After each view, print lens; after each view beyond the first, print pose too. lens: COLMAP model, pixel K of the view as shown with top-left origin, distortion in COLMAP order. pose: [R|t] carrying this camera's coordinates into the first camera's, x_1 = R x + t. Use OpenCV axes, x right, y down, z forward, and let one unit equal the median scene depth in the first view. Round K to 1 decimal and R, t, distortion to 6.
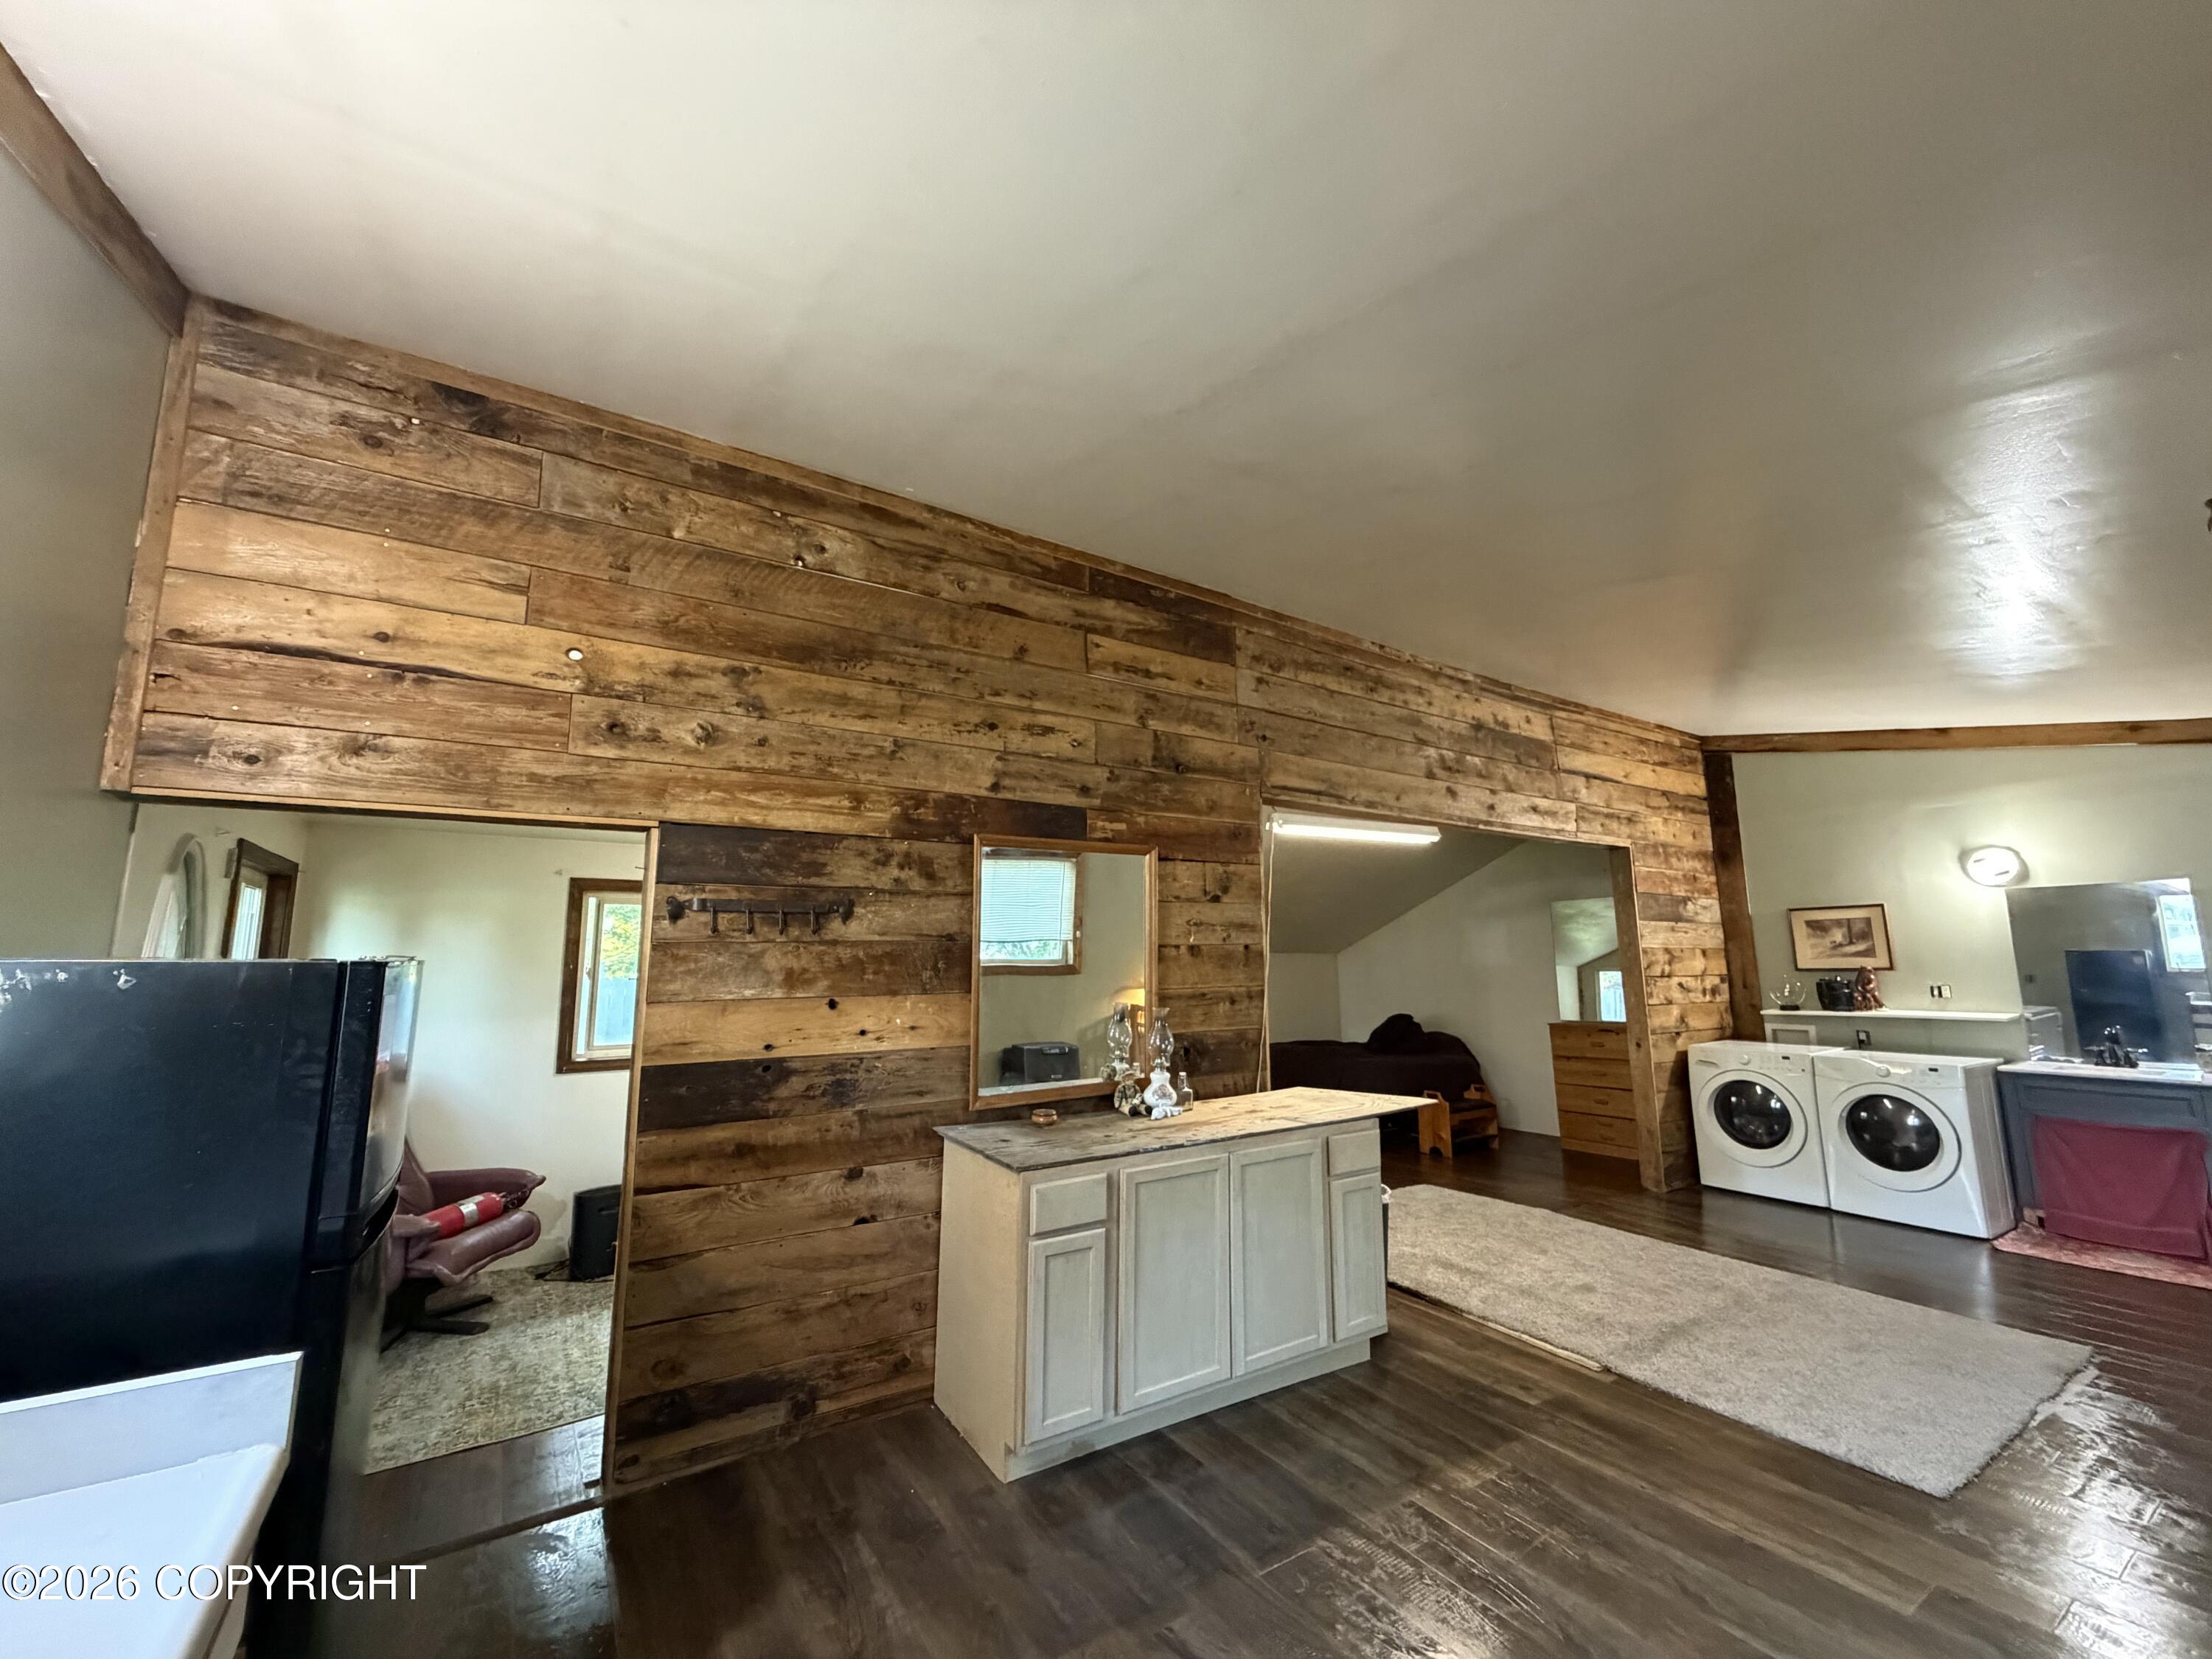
lens RADIAL K [[880.9, 0, 1096.9], [0, 880.9, 830.6], [0, 0, 1]] dist [0.000062, -0.000140]
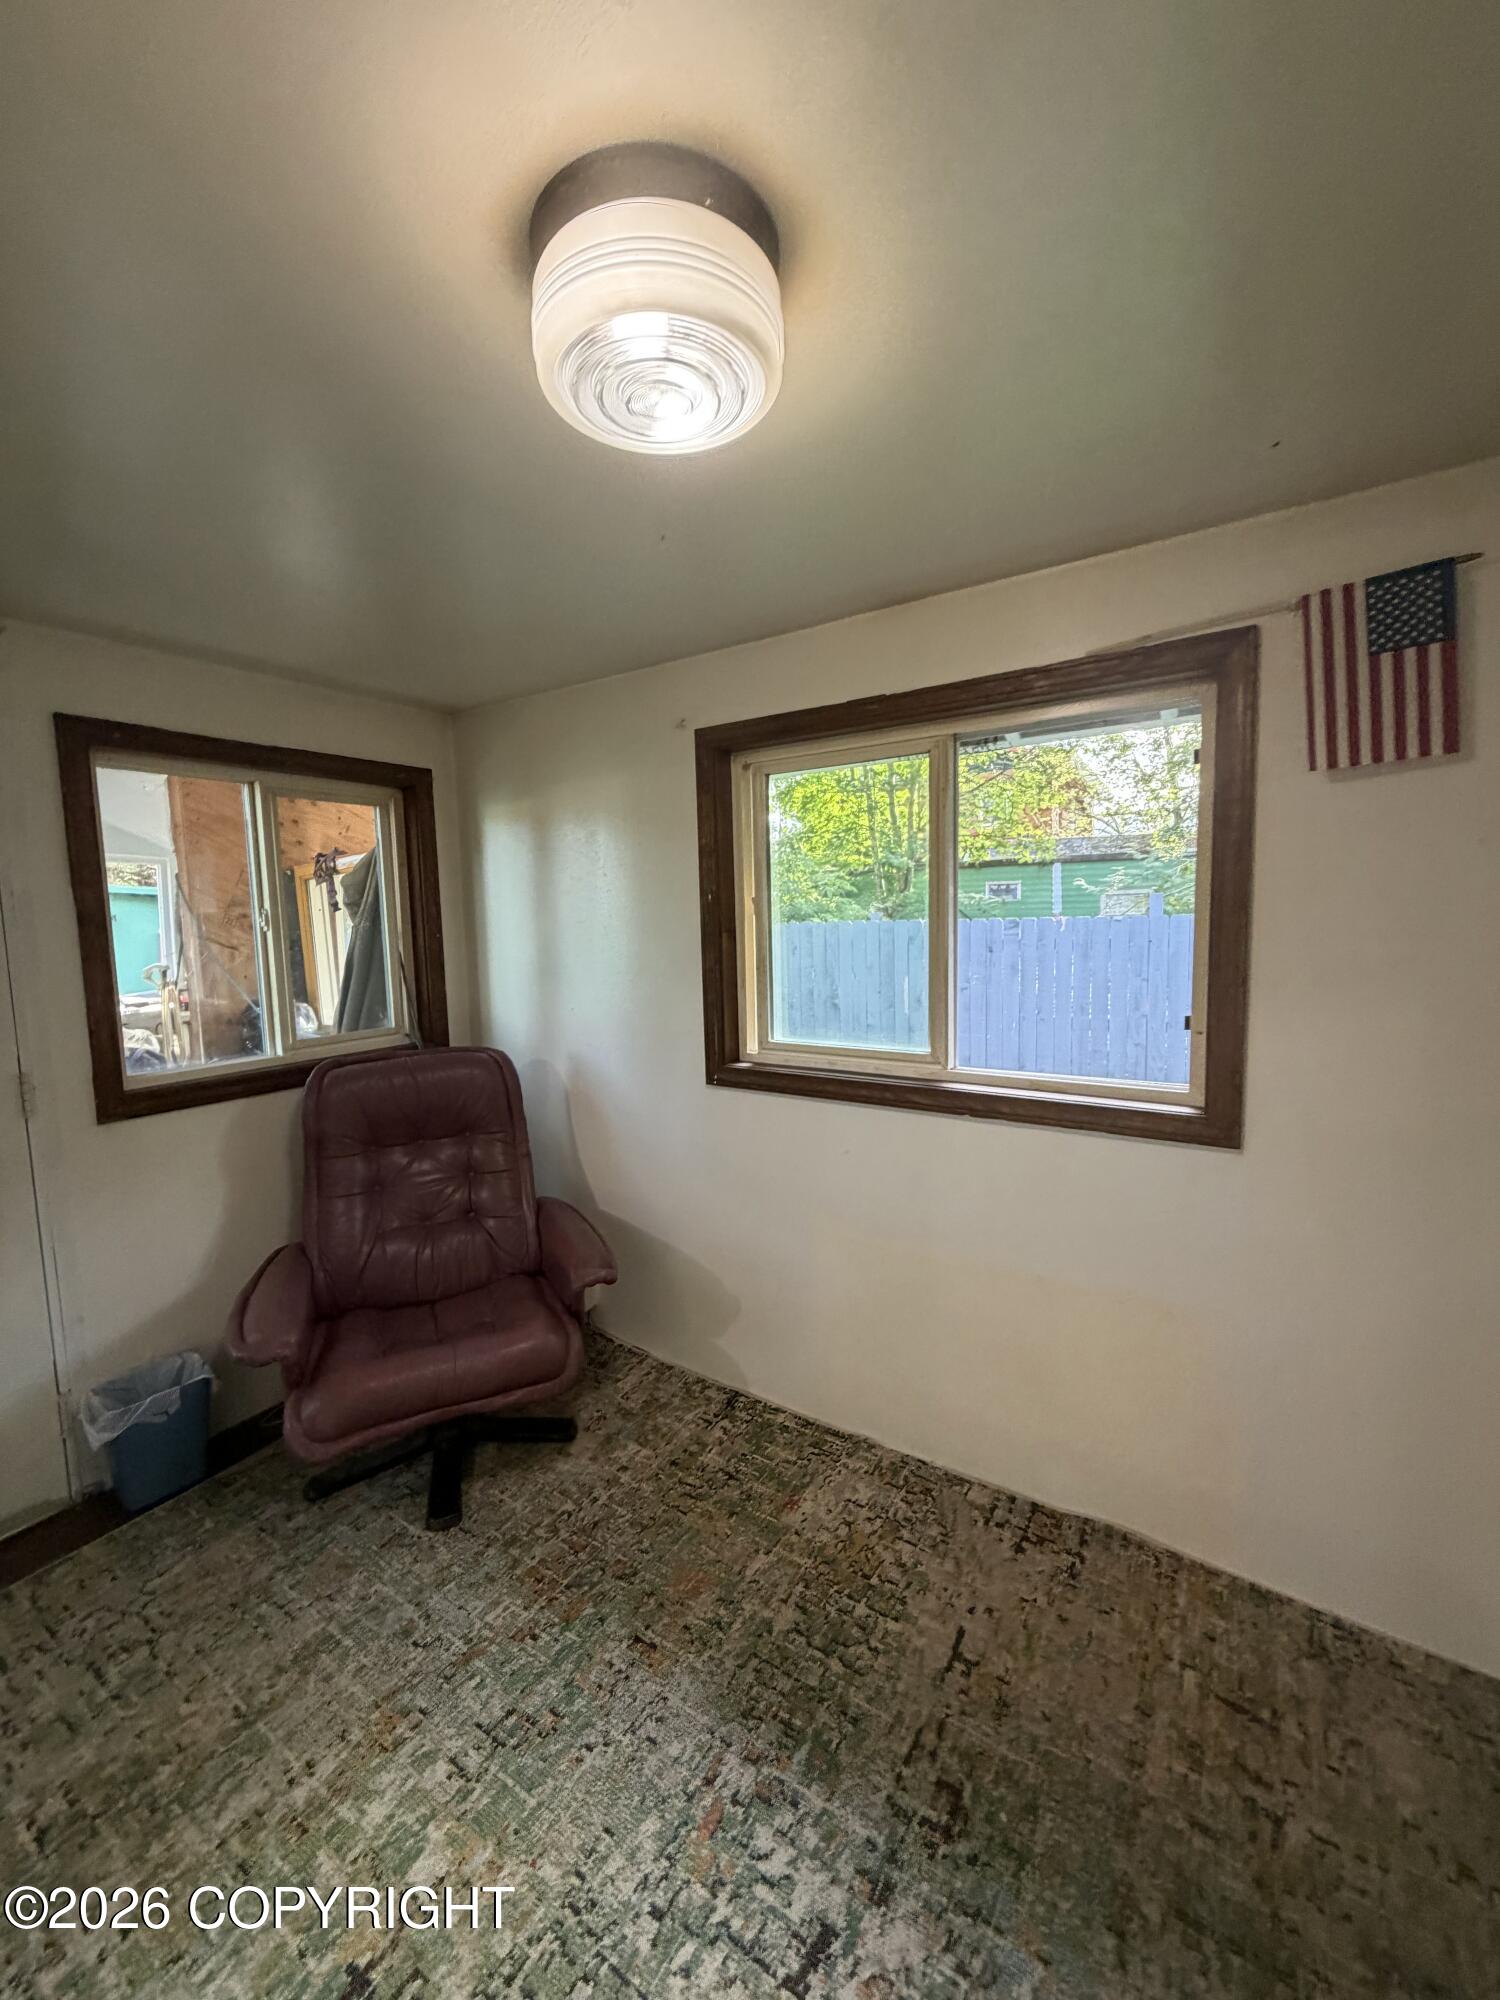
lens RADIAL K [[796.5, 0, 748.2], [0, 796.5, 991.7], [0, 0, 1]] dist [0.000062, -0.000140]
pose [[0.392354, 0.083947, -0.915975, -0.187432], [0.155873, 0.975356, 0.156157, 0.192909], [0.906511, -0.204044, 0.369600, 1.156033]]
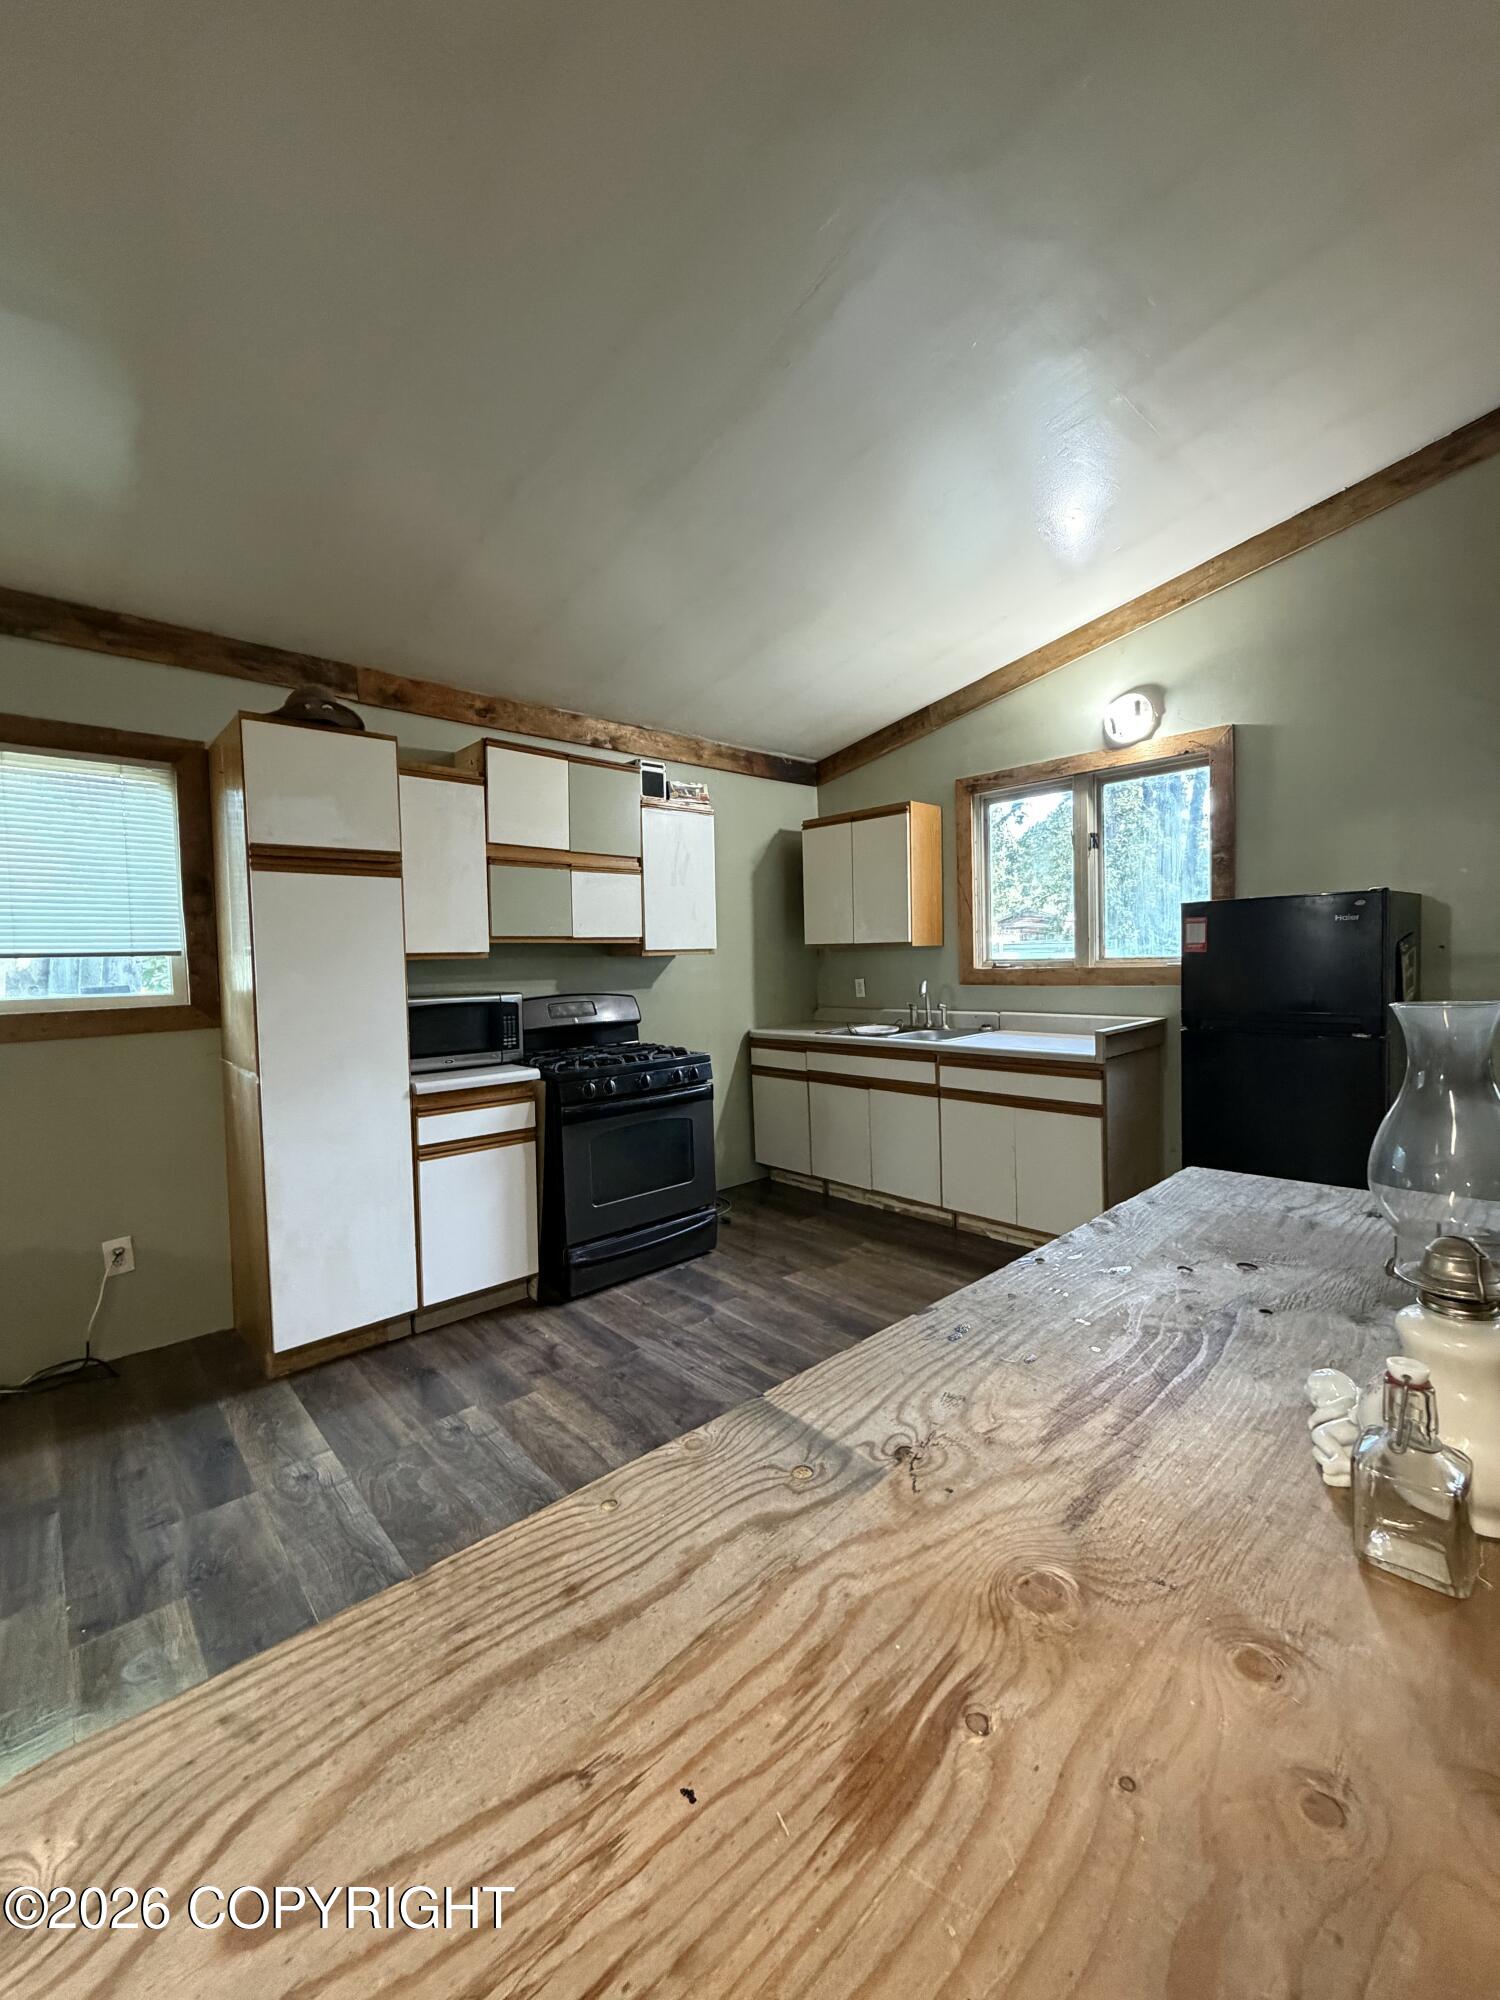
lens RADIAL K [[796.5, 0, 749.2], [0, 796.5, 993.2], [0, 0, 1]] dist [0.000062, -0.000140]
pose [[-0.985477, 0.040092, -0.165005, 0.271932], [0.055473, 0.994424, -0.089687, 0.220473], [0.160490, -0.097538, -0.982206, 1.227329]]
